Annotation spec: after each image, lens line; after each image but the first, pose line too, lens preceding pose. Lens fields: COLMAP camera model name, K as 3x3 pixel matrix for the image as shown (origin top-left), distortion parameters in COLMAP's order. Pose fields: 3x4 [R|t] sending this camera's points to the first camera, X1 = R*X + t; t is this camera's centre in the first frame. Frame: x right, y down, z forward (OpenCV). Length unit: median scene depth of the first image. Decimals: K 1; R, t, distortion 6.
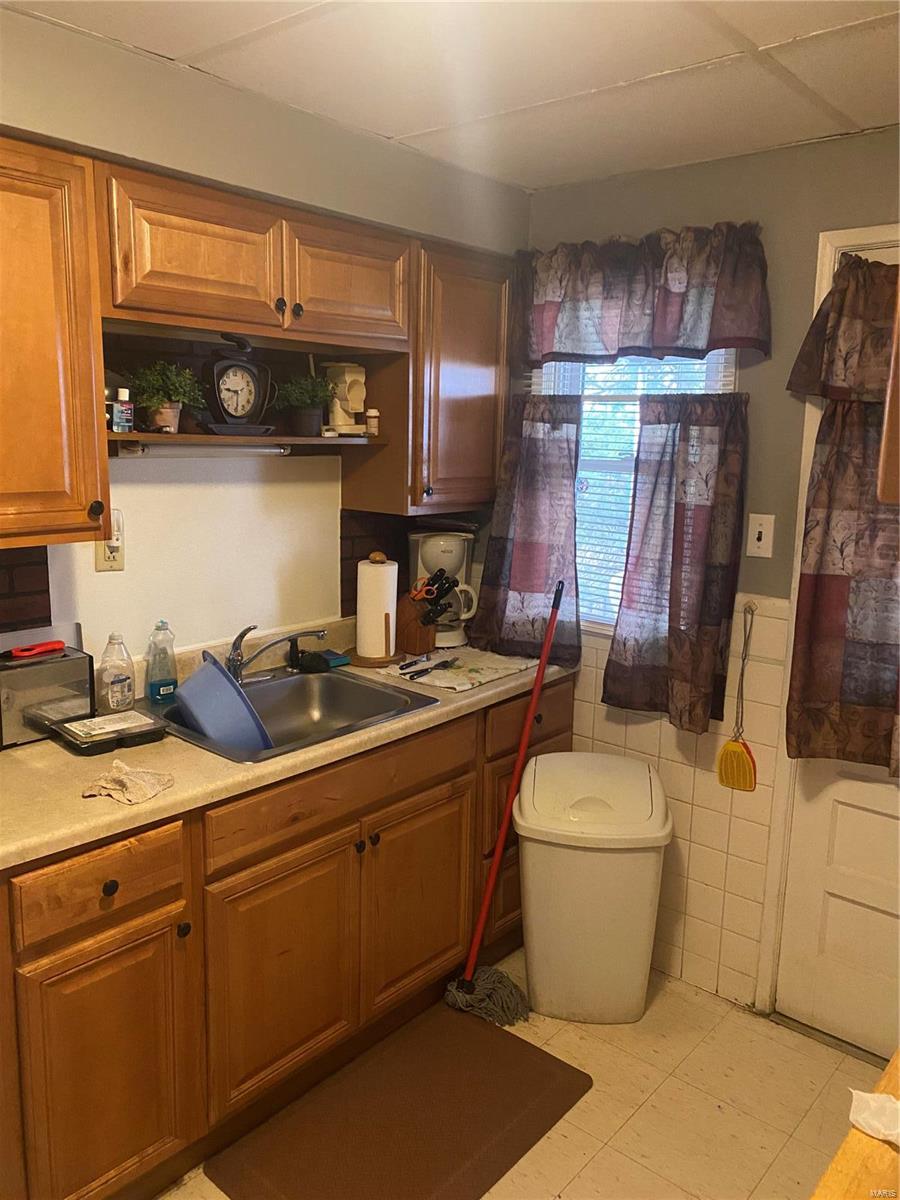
lens RADIAL K [[900.9, 0, 453.4], [0, 900.9, 600.6], [0, 0, 1]] dist [0.031235, -0.054531]
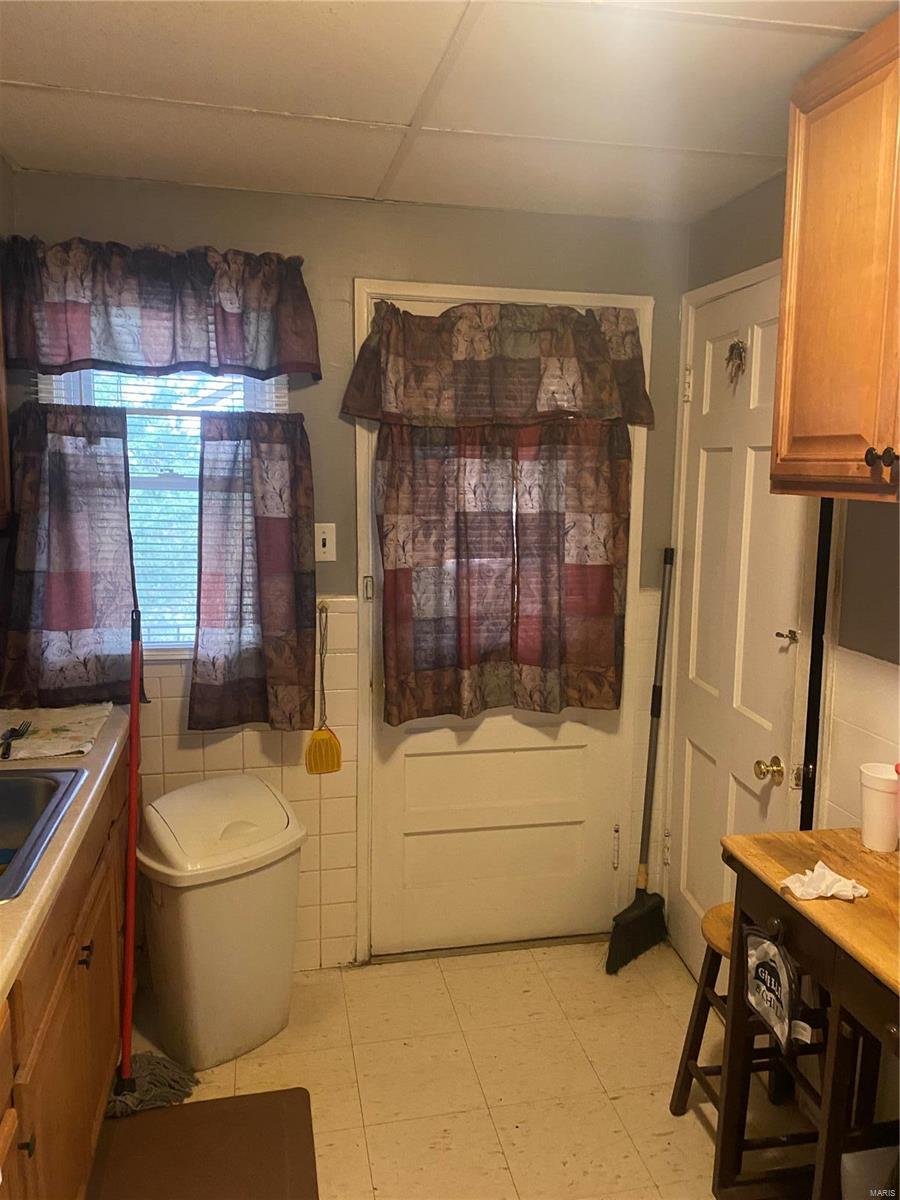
lens RADIAL K [[900.9, 0, 458.2], [0, 900.9, 599.9], [0, 0, 1]] dist [0.031235, -0.054531]
pose [[0.593378, -0.133149, 0.793835, -0.451421], [0.140898, 0.988178, 0.060428, -0.044901], [-0.792496, 0.075993, 0.605124, 0.200850]]
